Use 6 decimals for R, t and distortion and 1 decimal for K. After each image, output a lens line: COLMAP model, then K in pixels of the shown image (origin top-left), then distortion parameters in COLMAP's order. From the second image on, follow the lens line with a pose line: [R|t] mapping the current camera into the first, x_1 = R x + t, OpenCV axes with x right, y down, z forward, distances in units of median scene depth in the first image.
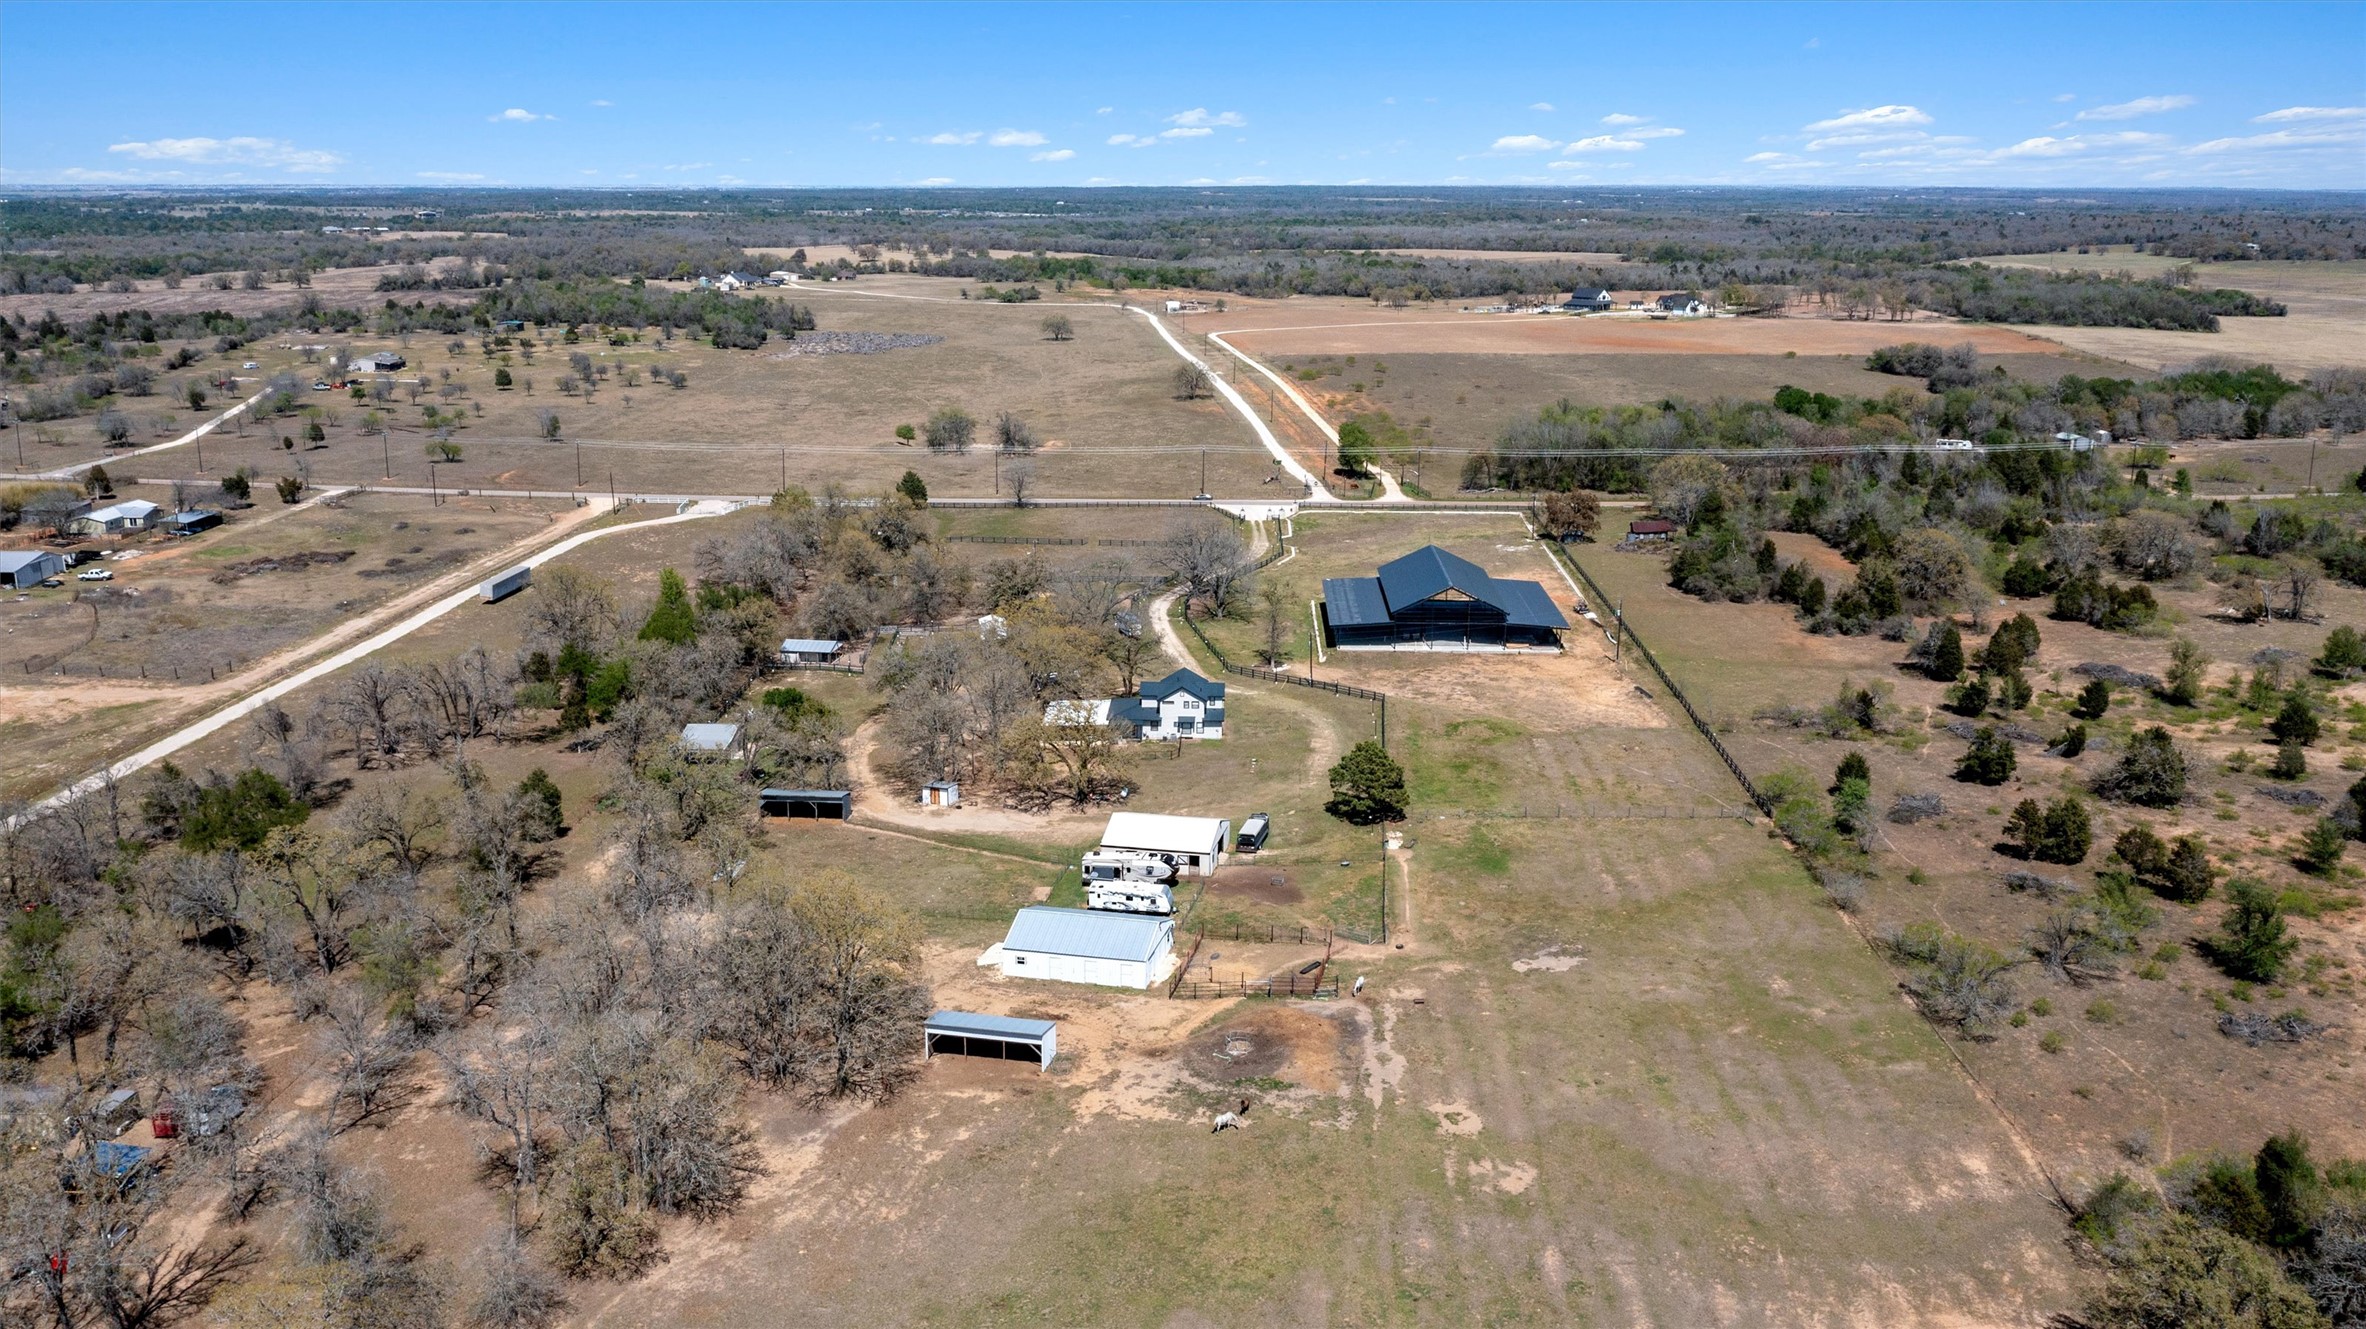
lens RADIAL K [[1924.1, 0, 1180.2], [0, 1924.1, 627.0], [0, 0, 1]] dist [-0.024938, 0.012068]
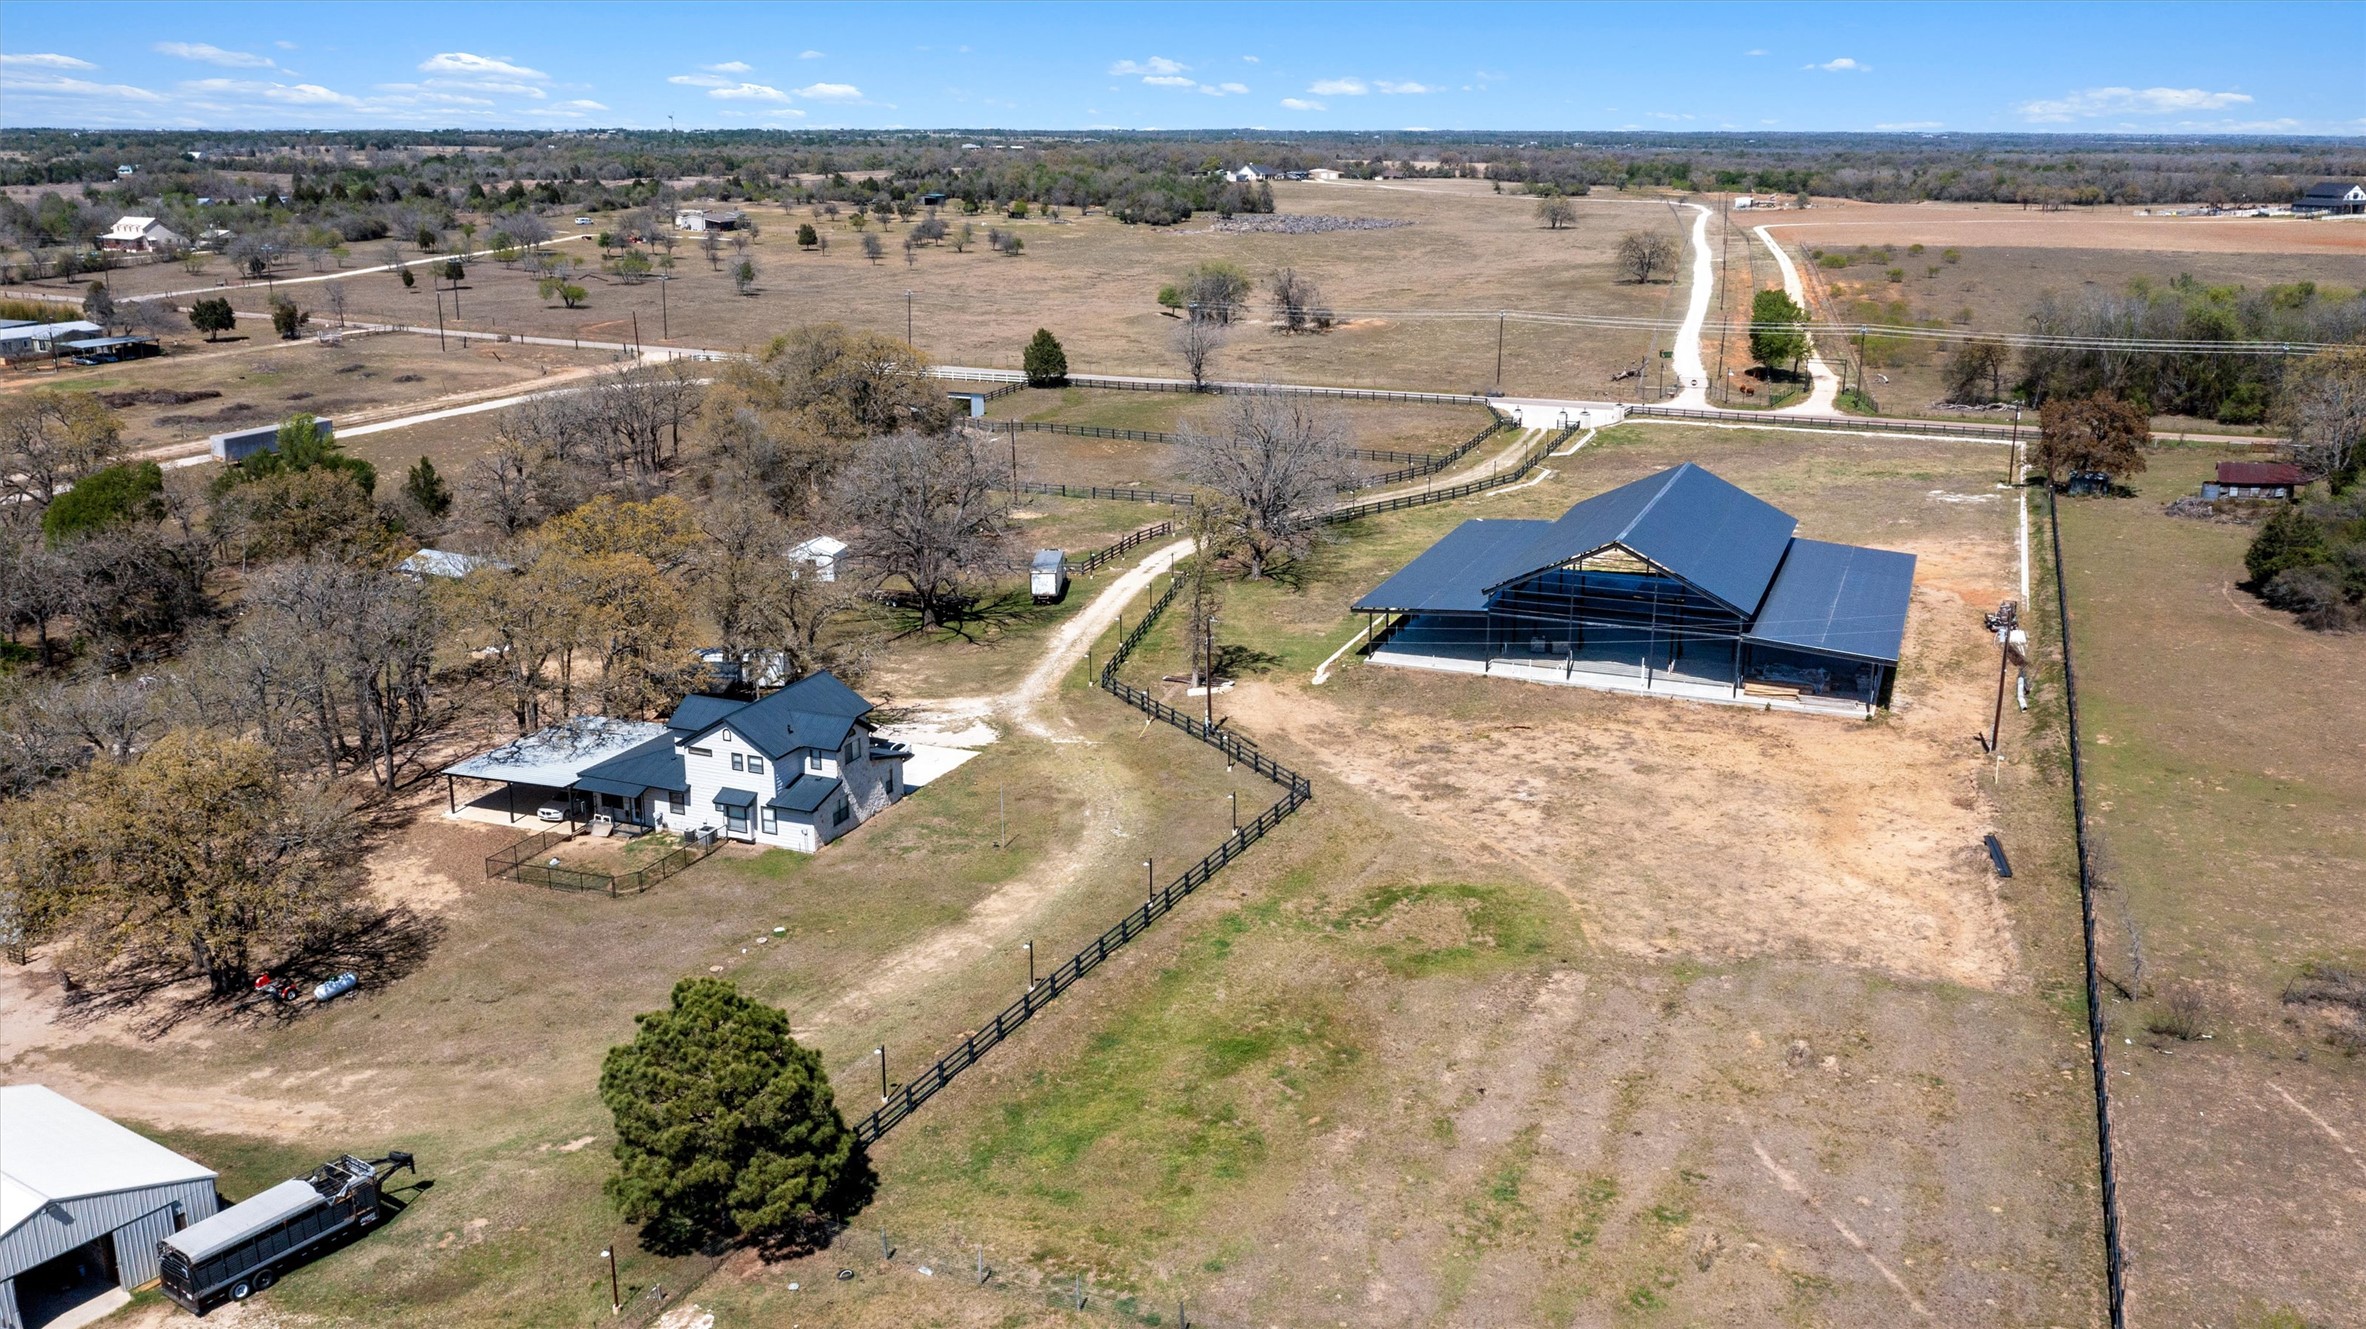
lens RADIAL K [[1923.6, 0, 1183.0], [0, 1923.6, 664.5], [0, 0, 1]] dist [-0.024225, 0.009139]
pose [[0.937875, 0.094941, -0.333731, 0.138673], [-0.080665, 0.995144, 0.056412, -0.006985], [0.337466, -0.025987, 0.940979, 0.389170]]
